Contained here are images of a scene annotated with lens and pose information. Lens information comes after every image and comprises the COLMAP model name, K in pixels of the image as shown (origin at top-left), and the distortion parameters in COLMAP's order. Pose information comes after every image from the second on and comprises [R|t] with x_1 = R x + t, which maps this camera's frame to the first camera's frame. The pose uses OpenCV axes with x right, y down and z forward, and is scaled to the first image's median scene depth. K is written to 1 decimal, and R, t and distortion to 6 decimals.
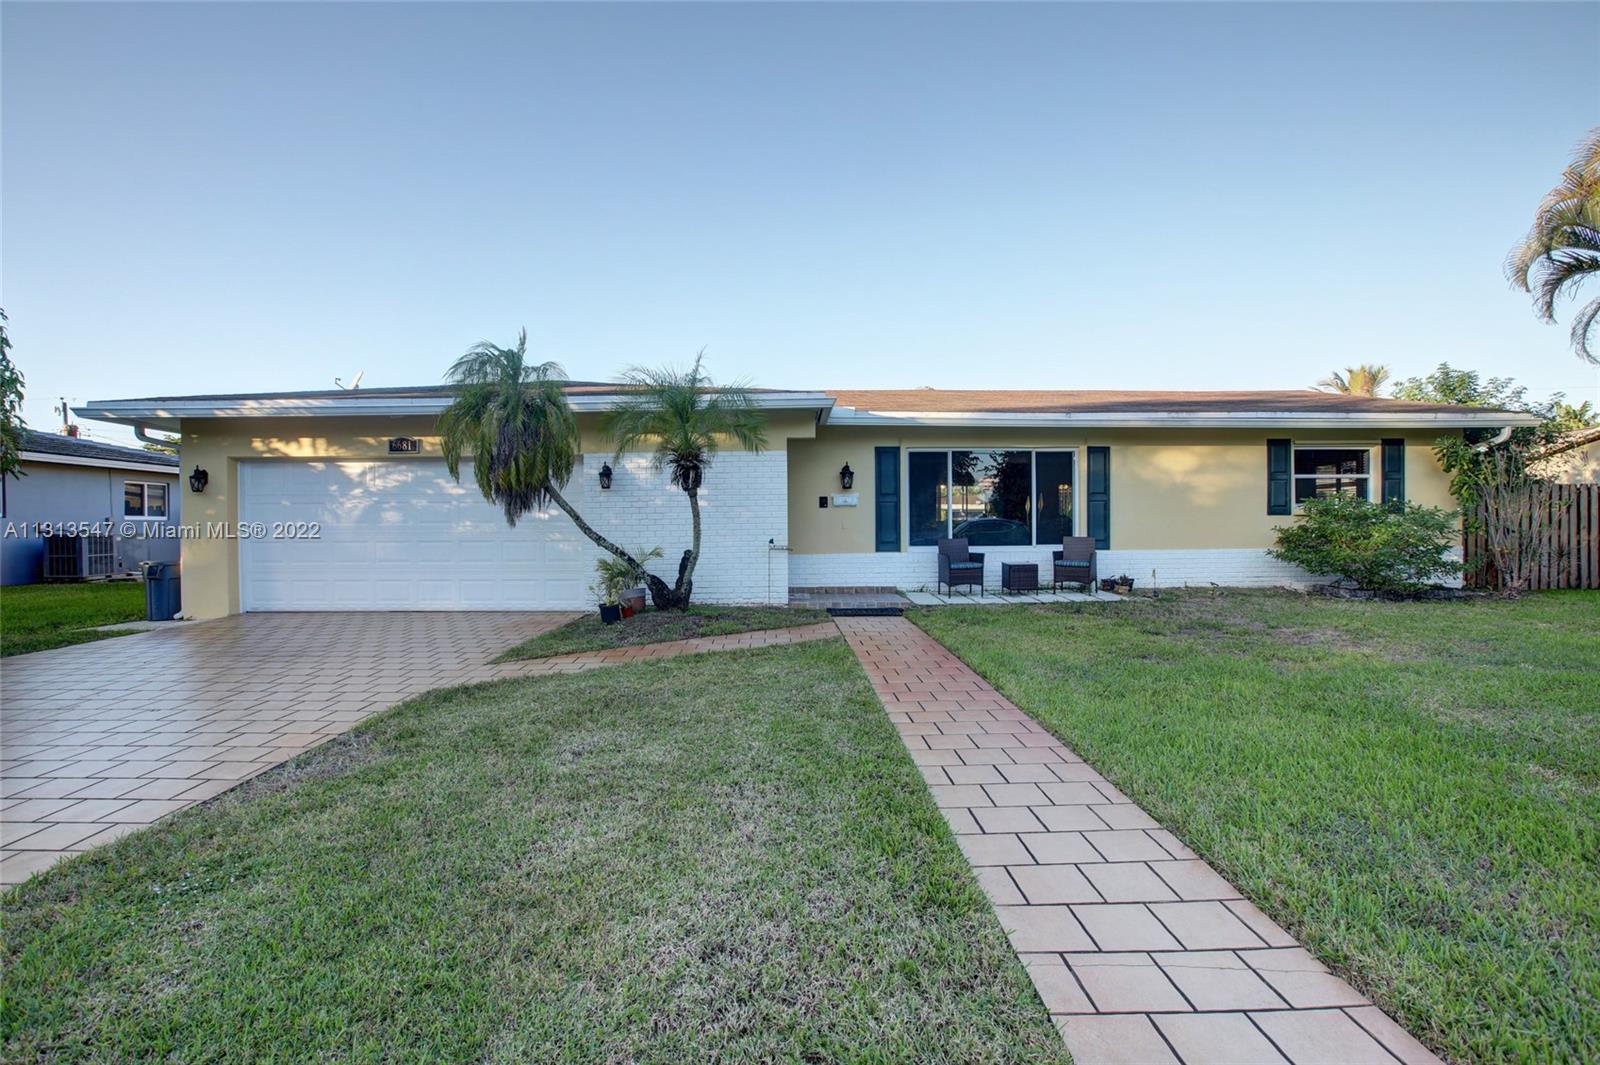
lens RADIAL K [[726.0, 0, 800.1], [0, 726.0, 532.7], [0, 0, 1]] dist [-0.042604, 0.011972]
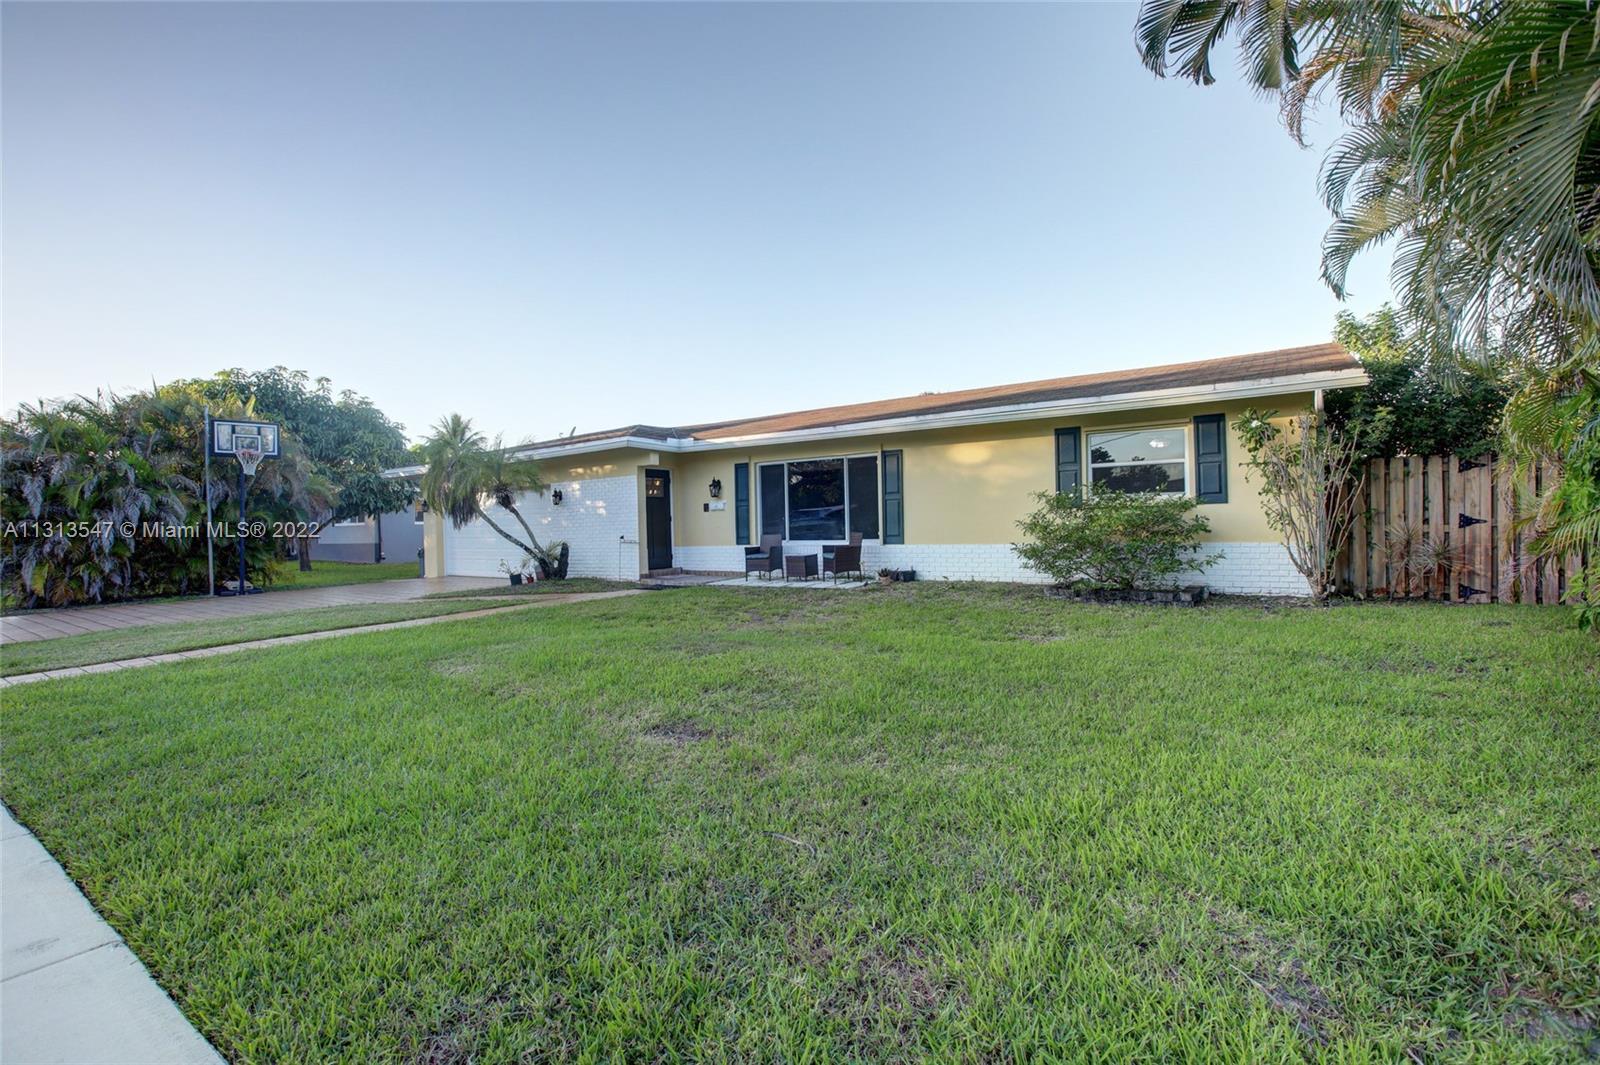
lens RADIAL K [[726.0, 0, 795.7], [0, 726.0, 529.3], [0, 0, 1]] dist [-0.042604, 0.011972]
pose [[0.799999, -0.006078, -0.599970, 0.968453], [0.013891, 0.999868, 0.008393, -0.010067], [0.599840, -0.015048, 0.799978, 0.025690]]
